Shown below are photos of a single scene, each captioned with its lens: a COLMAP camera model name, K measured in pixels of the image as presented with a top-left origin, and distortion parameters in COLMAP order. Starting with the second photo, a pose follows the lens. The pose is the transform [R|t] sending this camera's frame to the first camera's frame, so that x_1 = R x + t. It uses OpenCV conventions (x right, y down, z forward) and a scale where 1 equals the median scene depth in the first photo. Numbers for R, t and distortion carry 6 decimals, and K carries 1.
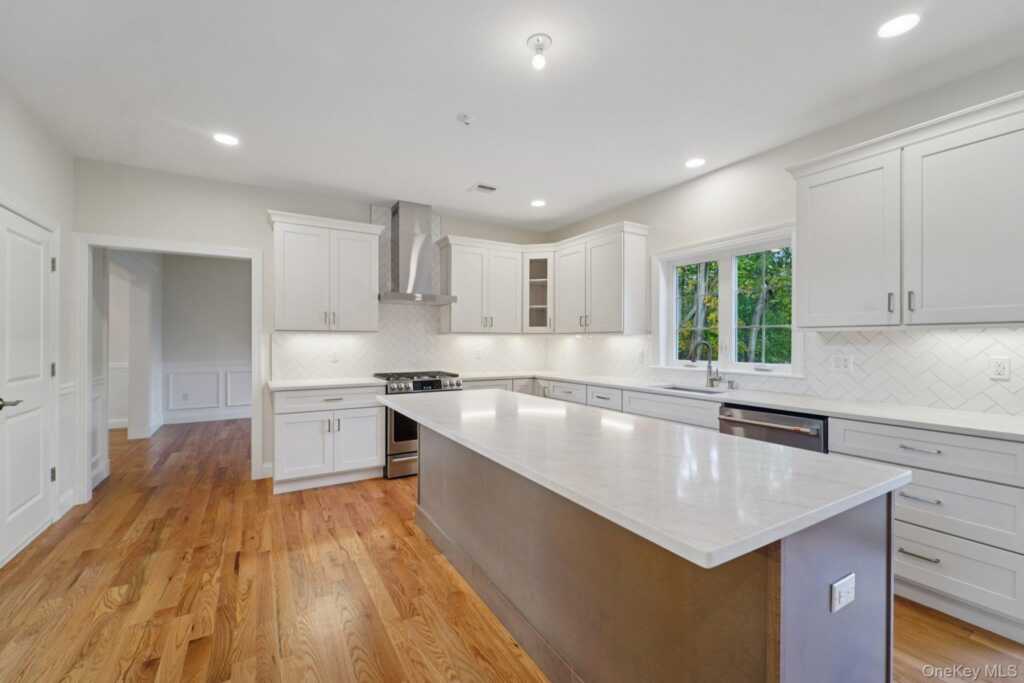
lens RADIAL K [[425.6, 0, 512.0], [0, 425.6, 341.5], [0, 0, 1]] dist [0.000543, -0.000129]
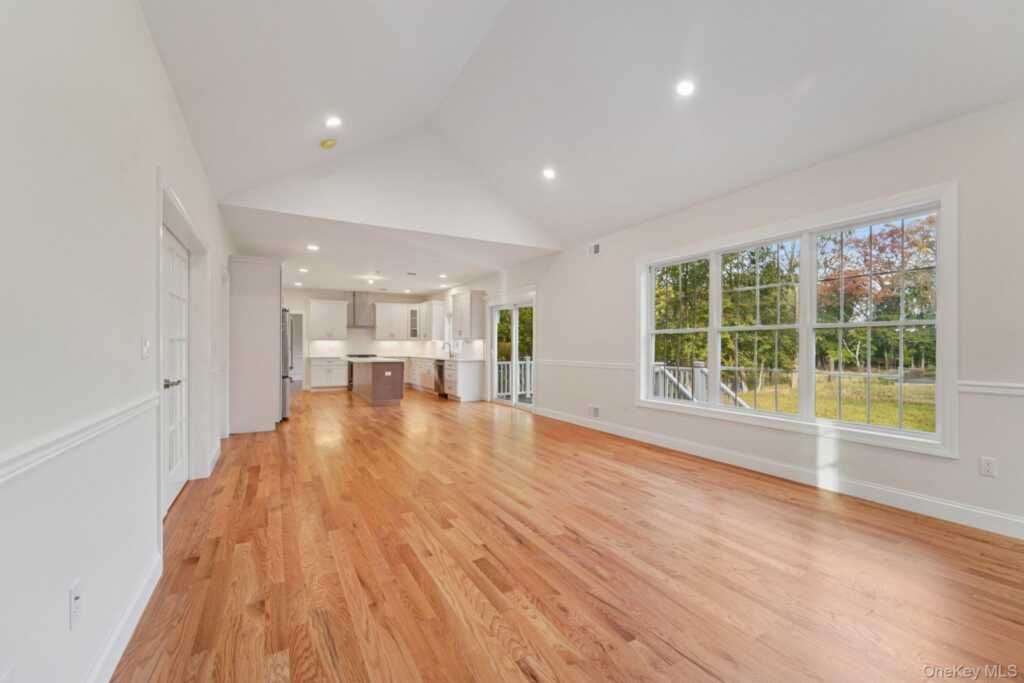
lens RADIAL K [[421.6, 0, 514.6], [0, 421.6, 345.4], [0, 0, 1]] dist [0.000440, -0.000213]
pose [[0.999654, 0.000470, -0.026313, 0.901403], [-0.000488, 1.000000, -0.000658, 0.018288], [0.026312, 0.000670, 0.999654, -1.821712]]
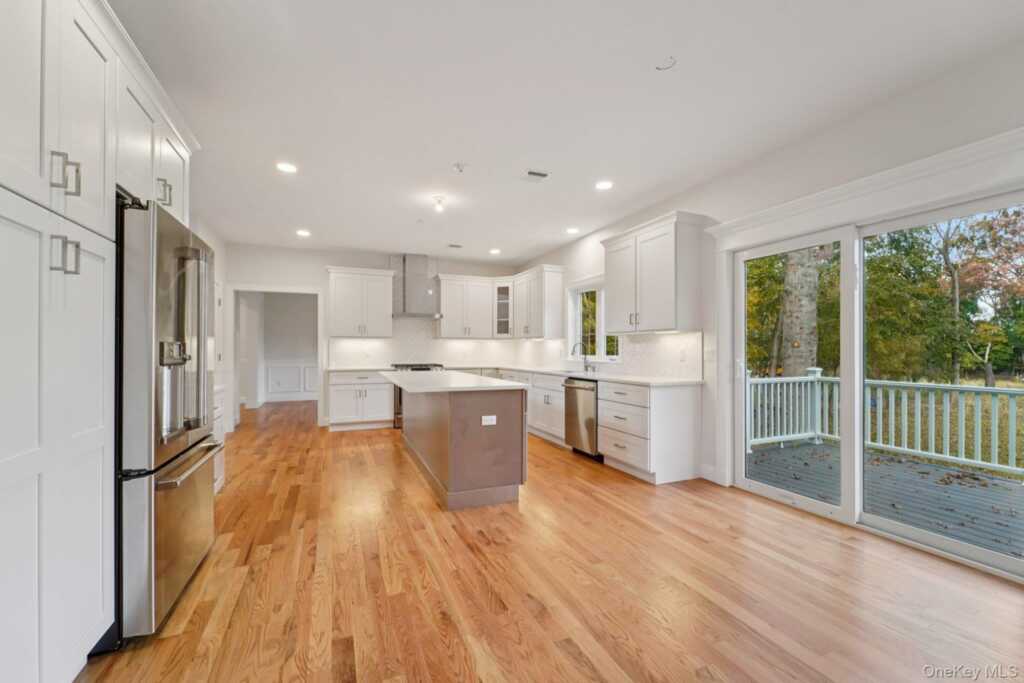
lens RADIAL K [[425.8, 0, 513.2], [0, 425.8, 348.3], [0, 0, 1]] dist [-0.000053, -0.000068]
pose [[0.990105, -0.001502, -0.140318, 0.375776], [0.001307, 0.999998, -0.001485, 0.021837], [0.140320, 0.001287, 0.990105, -0.538117]]
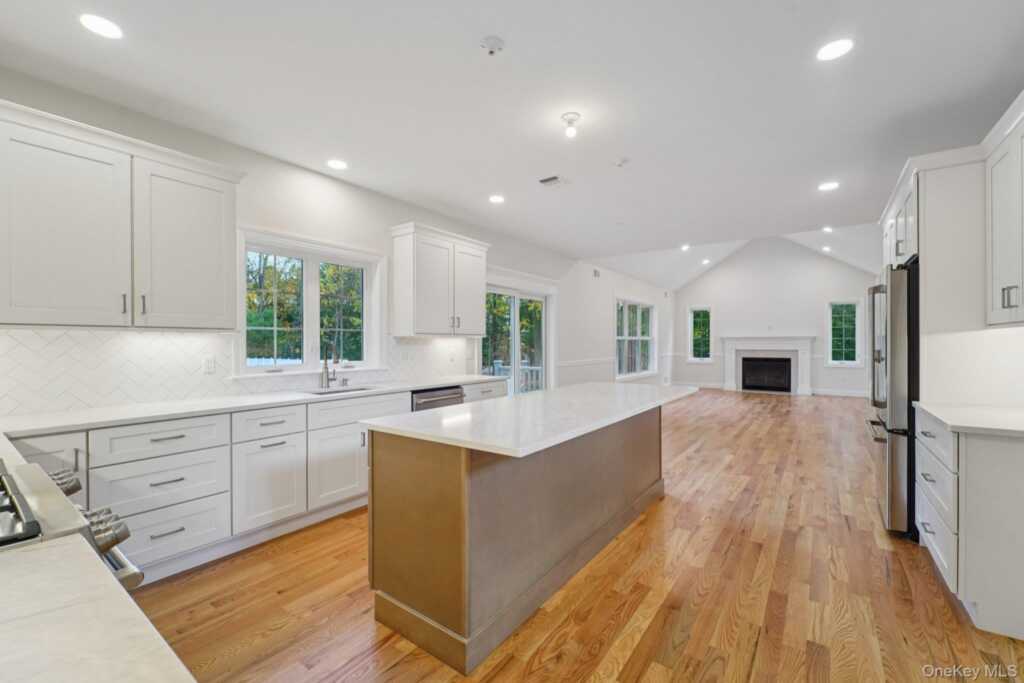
lens RADIAL K [[421.6, 0, 514.6], [0, 421.6, 345.4], [0, 0, 1]] dist [0.000440, -0.000213]
pose [[-0.387438, -0.003889, 0.921888, -0.563211], [0.002178, 0.999984, 0.005134, 0.002009], [-0.921893, 0.003997, -0.387423, 0.869705]]
